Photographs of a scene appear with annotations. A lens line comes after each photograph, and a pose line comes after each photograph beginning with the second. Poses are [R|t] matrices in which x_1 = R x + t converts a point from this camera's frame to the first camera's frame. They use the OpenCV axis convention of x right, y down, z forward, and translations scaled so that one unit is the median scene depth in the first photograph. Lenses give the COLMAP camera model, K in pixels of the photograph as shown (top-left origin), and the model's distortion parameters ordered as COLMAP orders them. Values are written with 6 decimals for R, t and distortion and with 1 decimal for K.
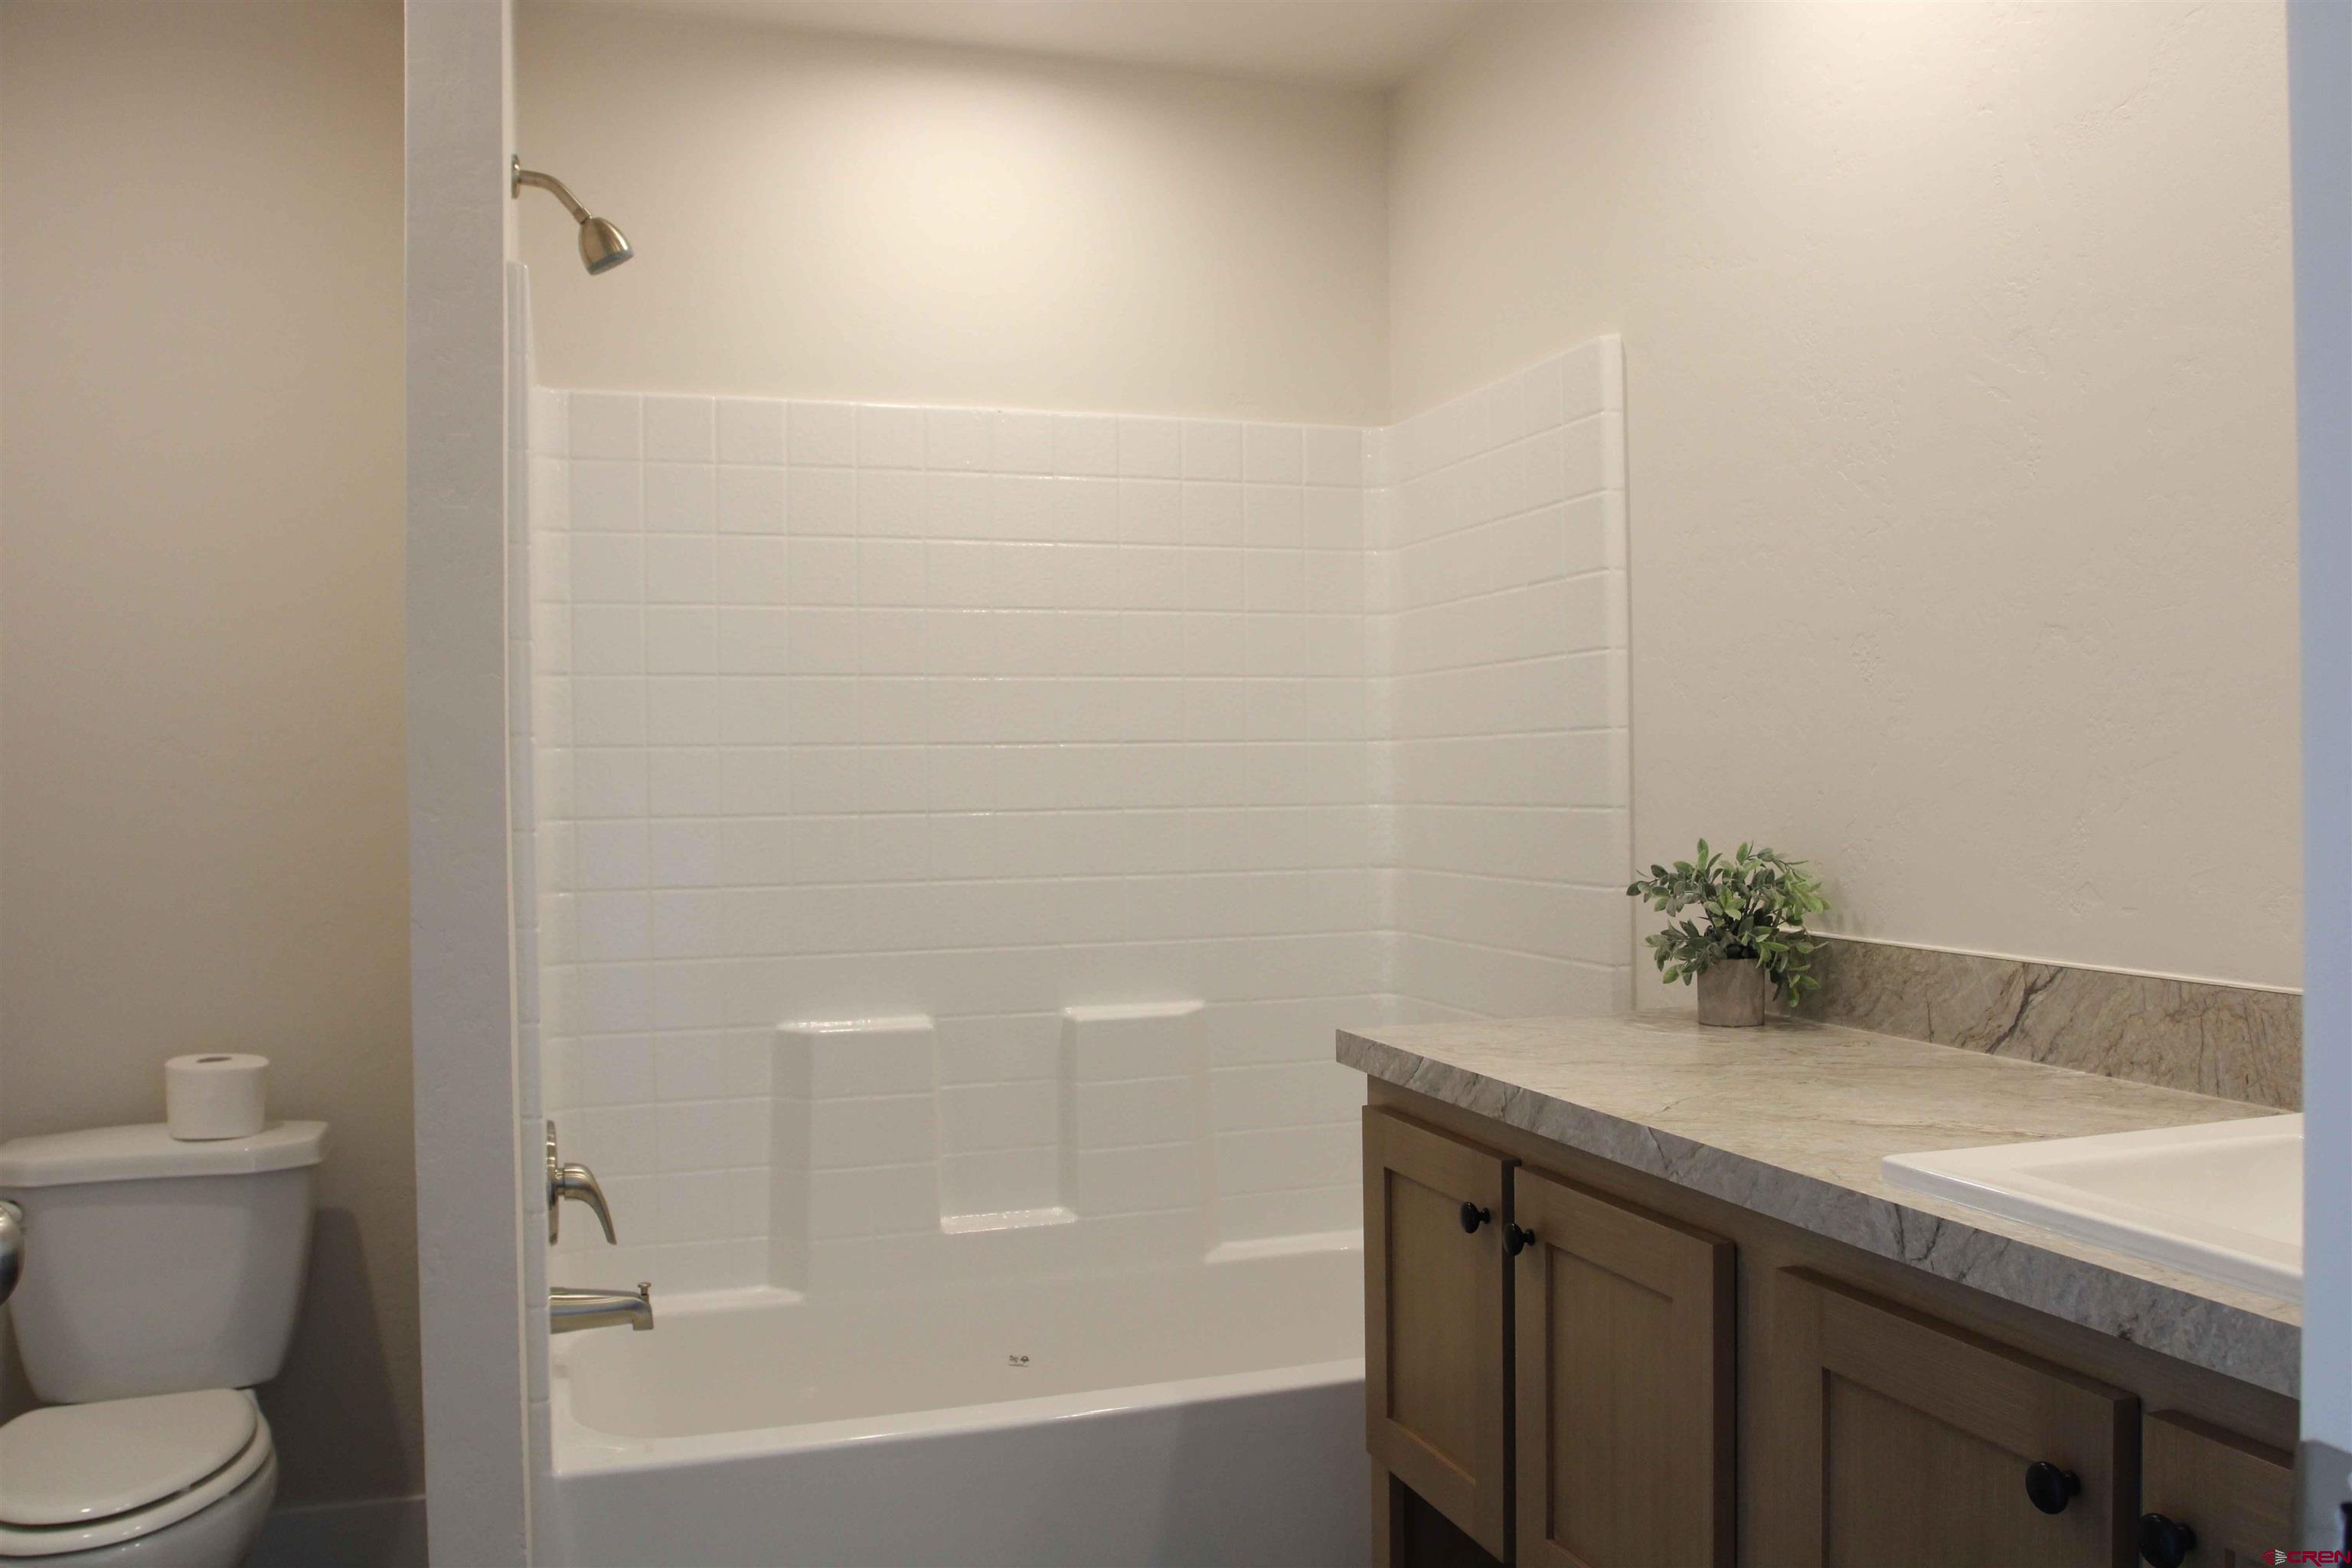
lens RADIAL K [[1840.2, 0, 1167.7], [0, 1840.2, 790.9], [0, 0, 1]] dist [-0.108908, 0.074155]
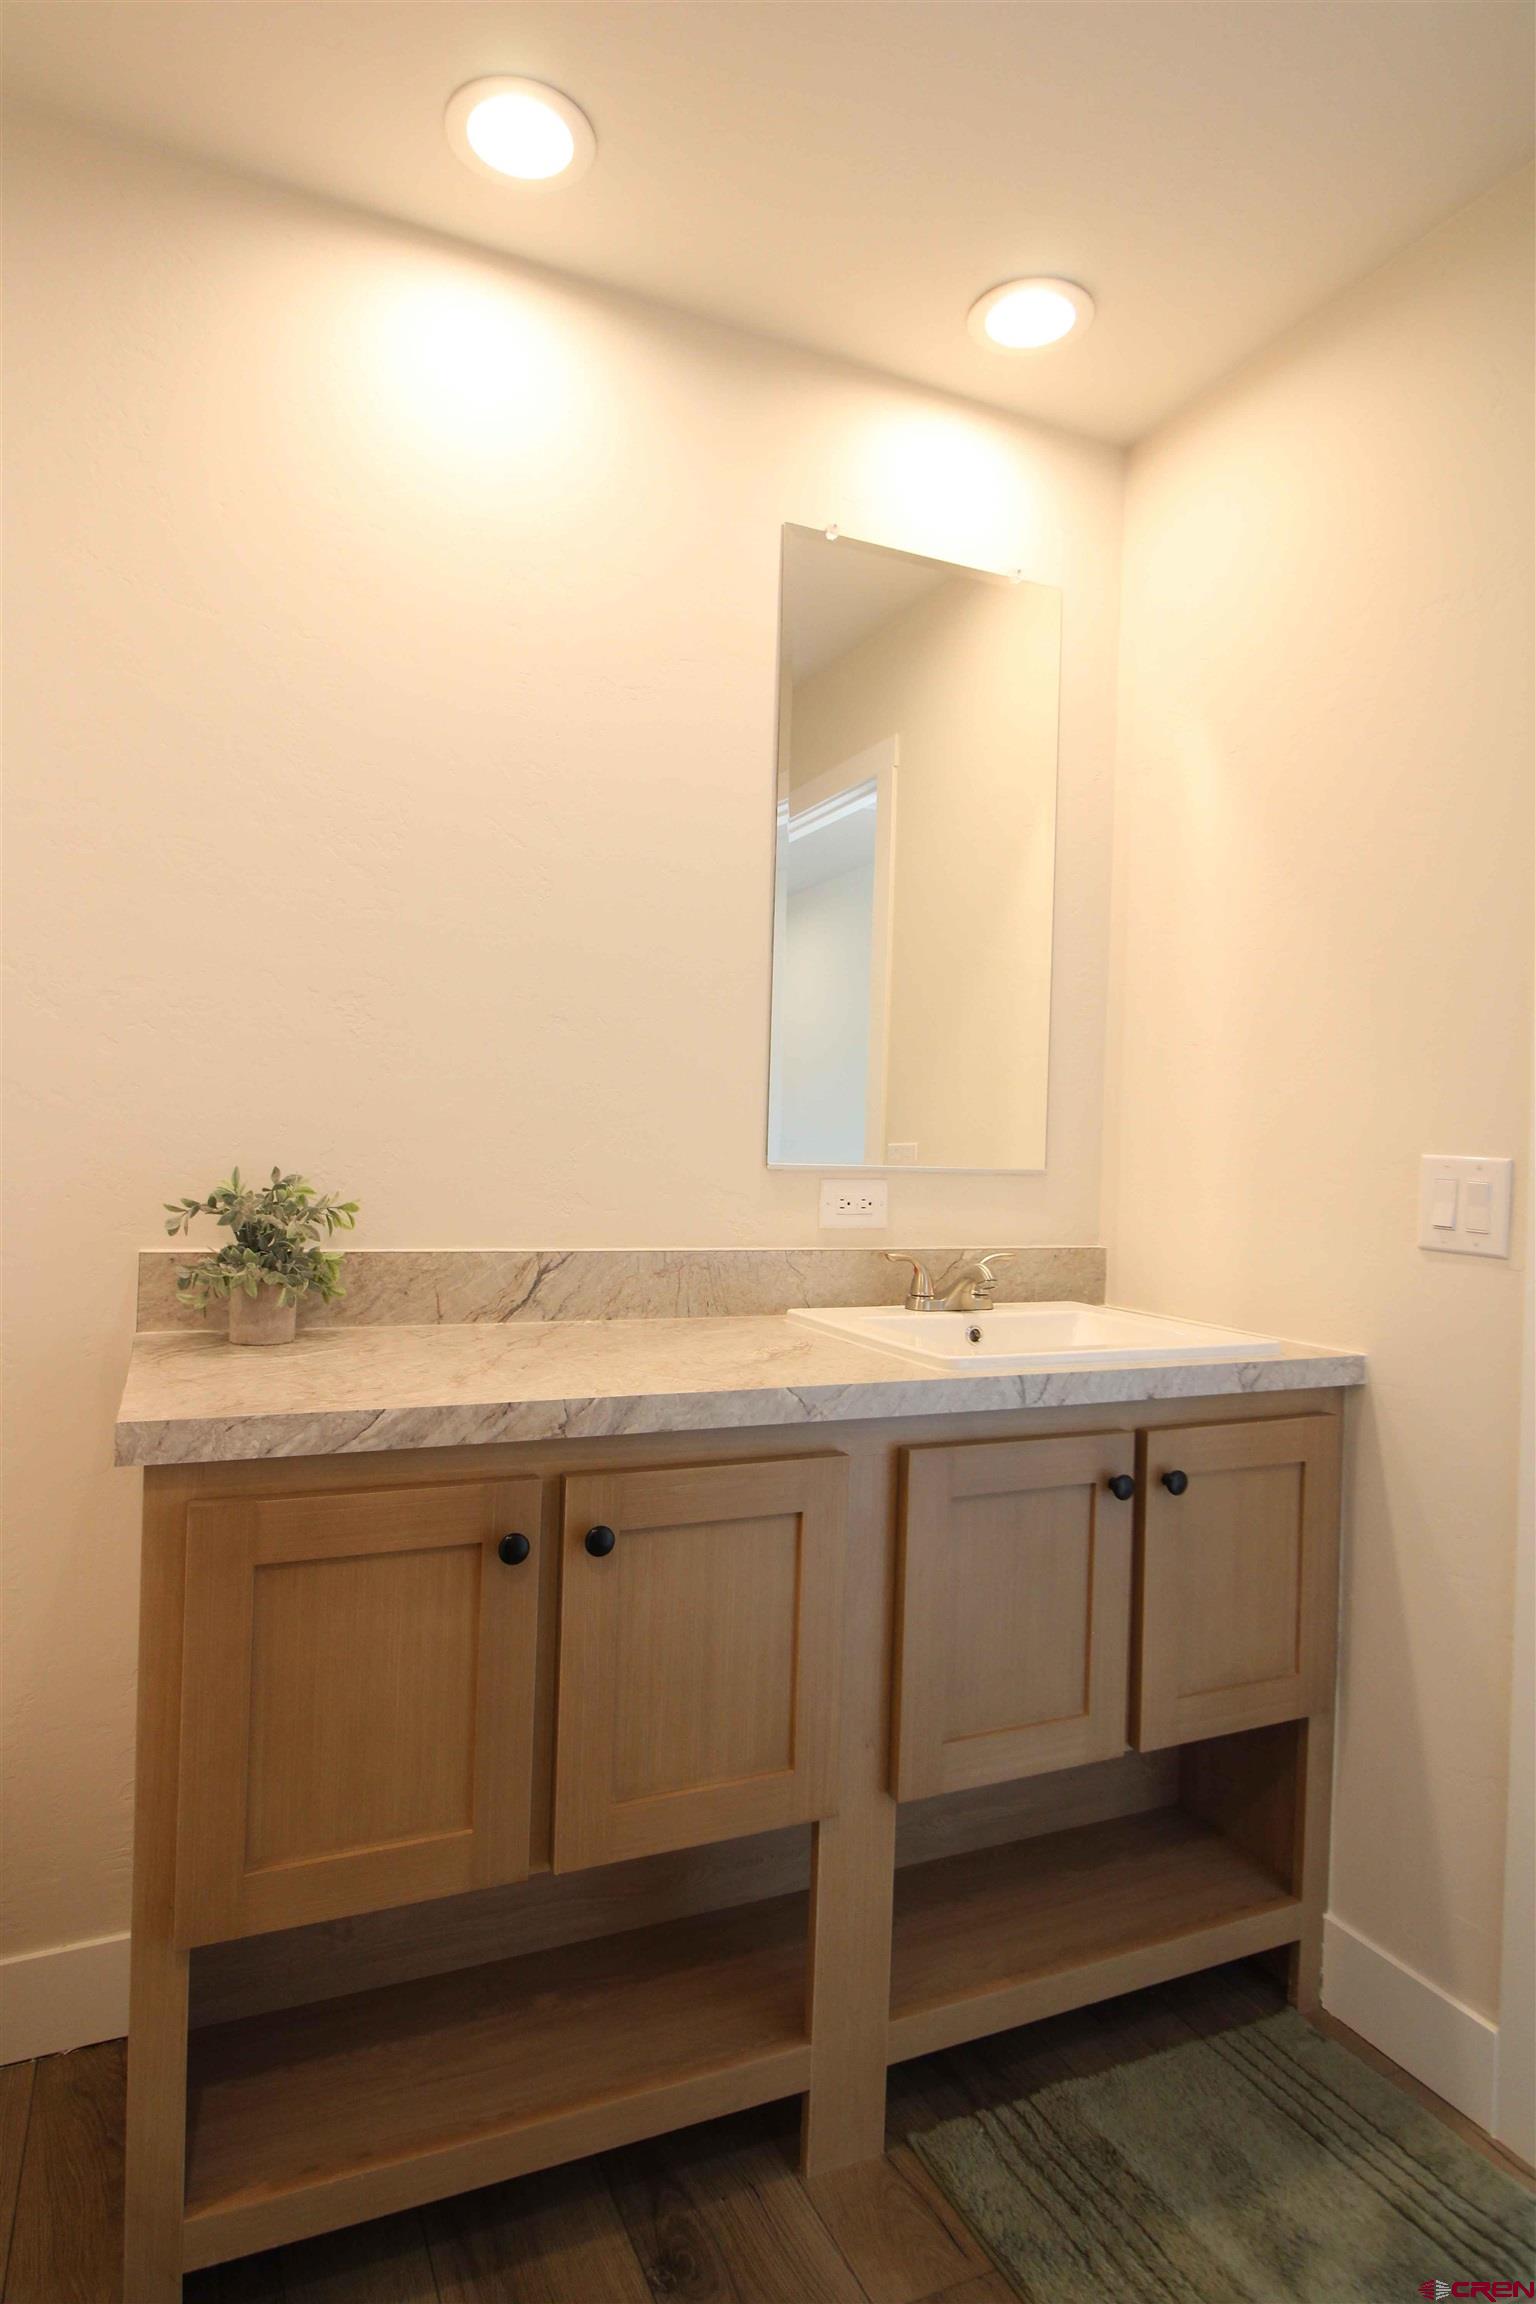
lens RADIAL K [[1280.5, 0, 756.1], [0, 1280.5, 1140.6], [0, 0, 1]] dist [-0.000653, -0.001359]
pose [[-0.097391, 0.009975, 0.995196, -0.563624], [-0.022840, 0.999664, -0.012255, 0.017070], [-0.994984, -0.023924, -0.097131, 0.970654]]
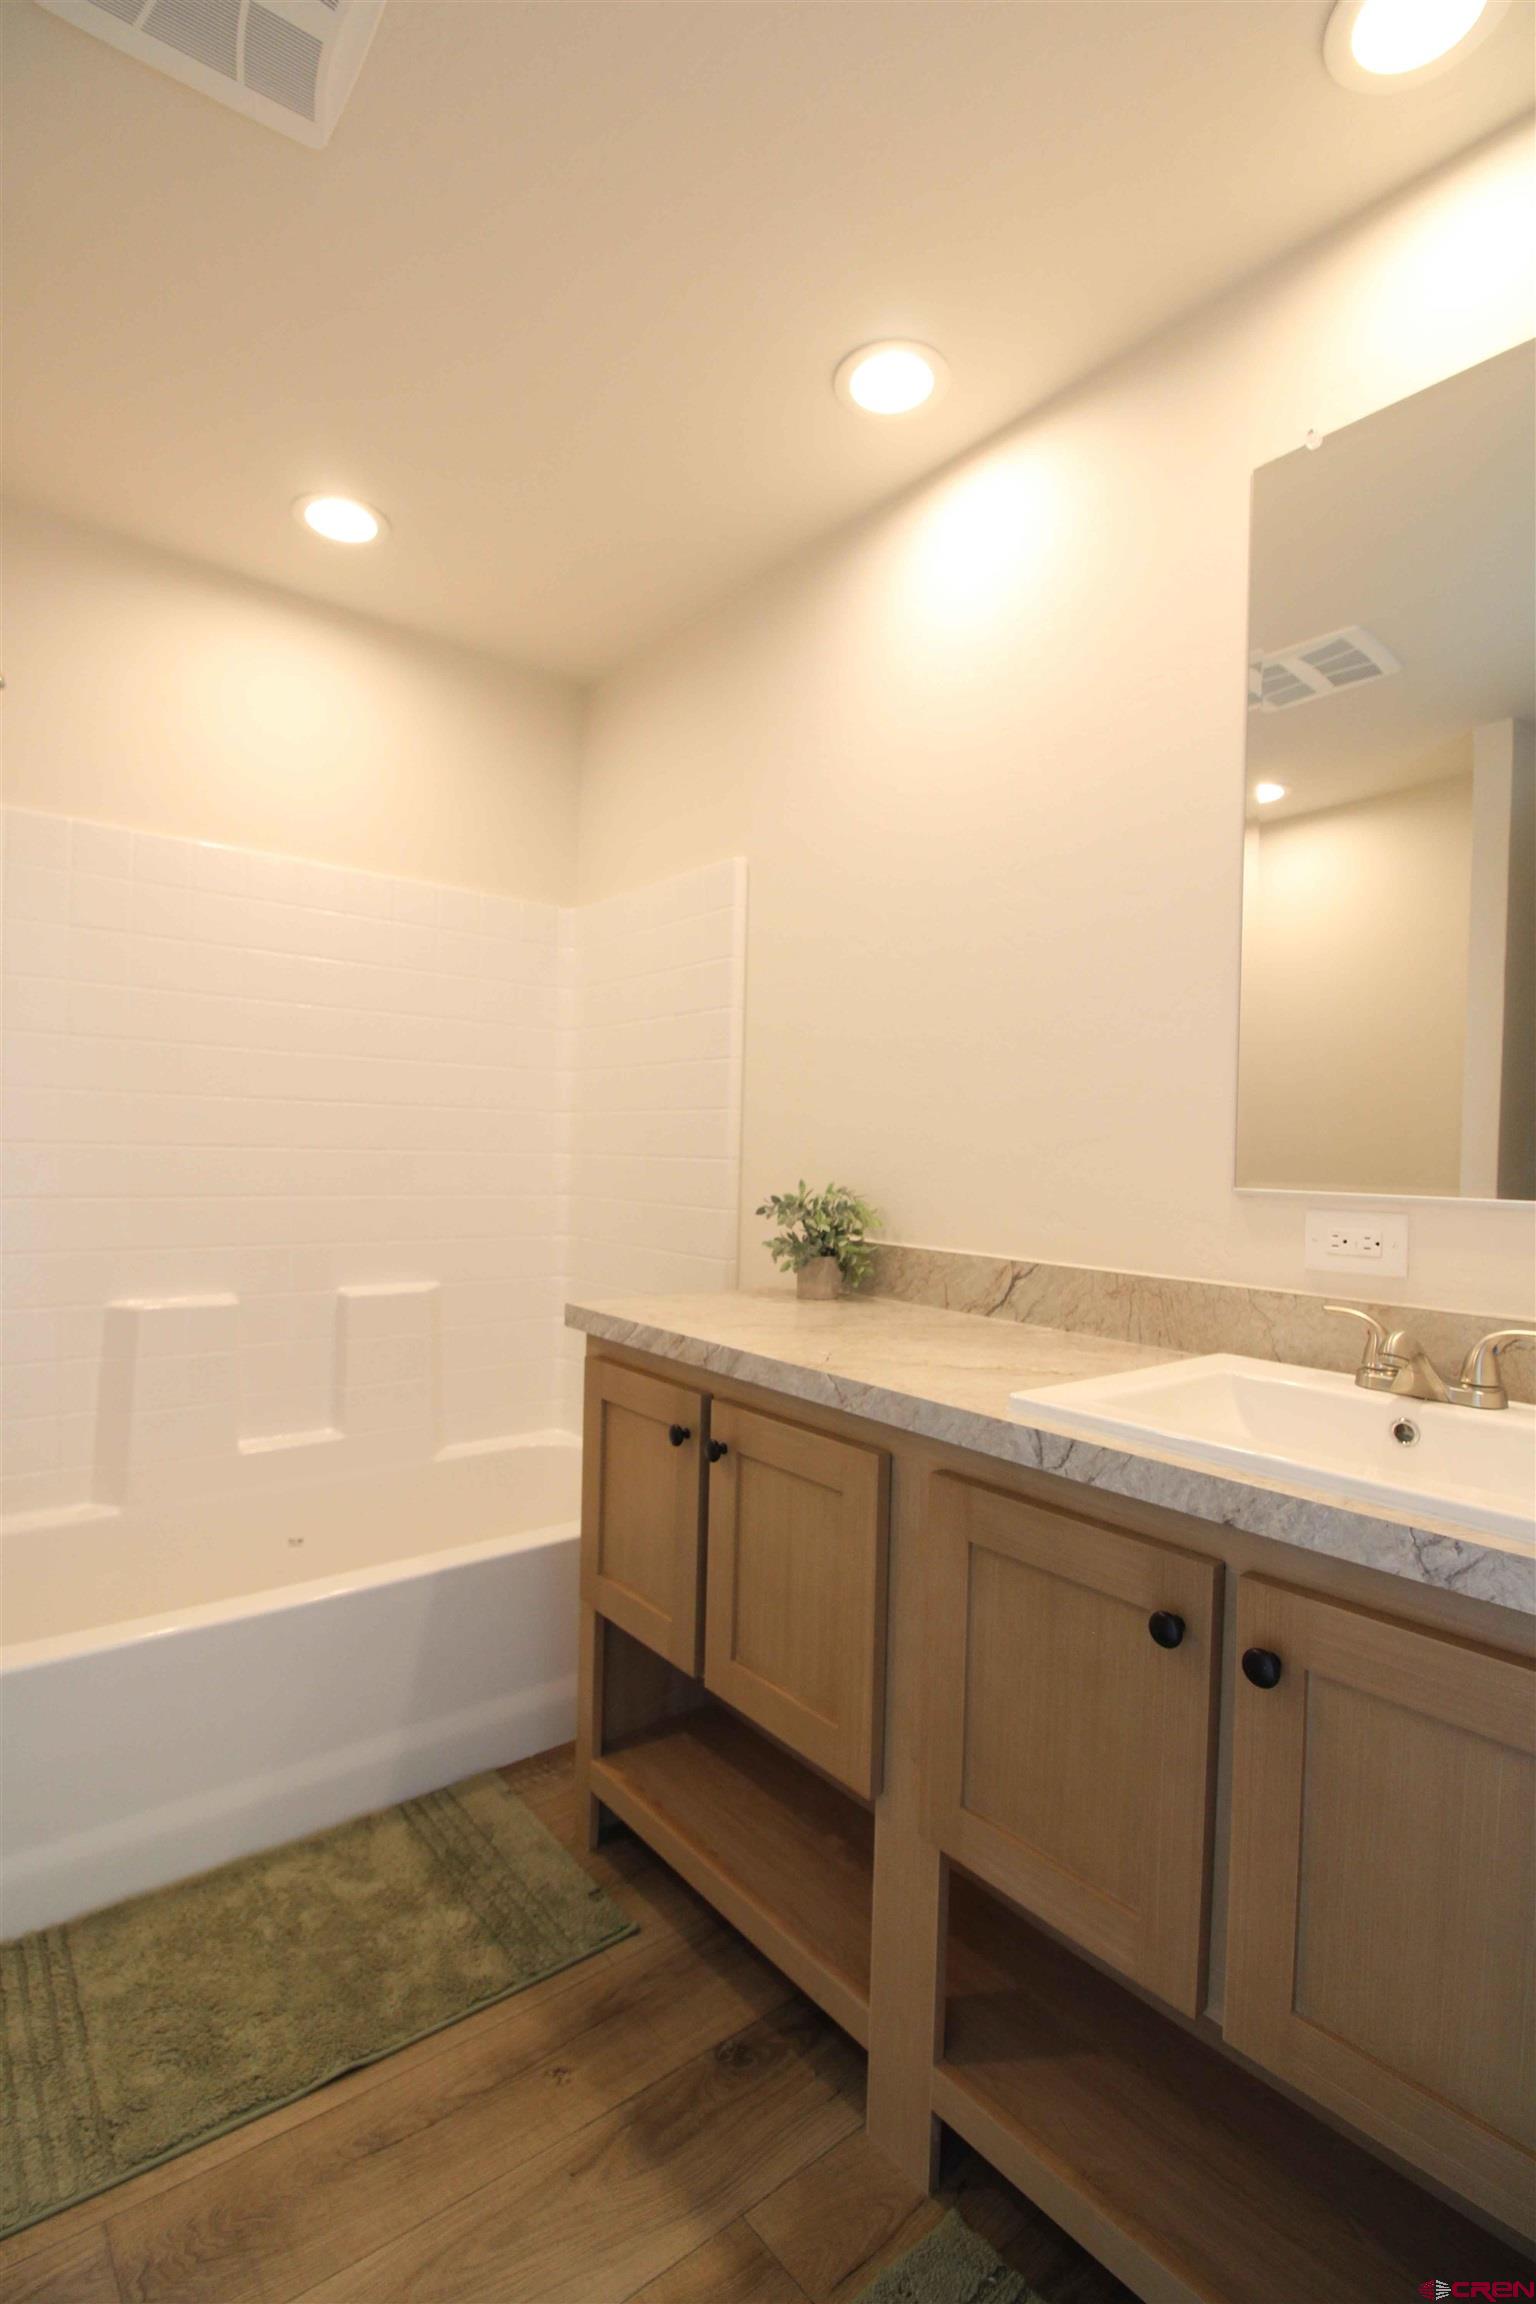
lens RADIAL K [[1059.8, 0, 763.0], [0, 1059.8, 1157.2], [0, 0, 1]] dist [0.002528, -0.015250]
pose [[0.933168, 0.035201, 0.357712, -0.081361], [-0.036035, 0.999341, -0.004334, 0.015152], [-0.357629, -0.008846, 0.933822, 0.198738]]
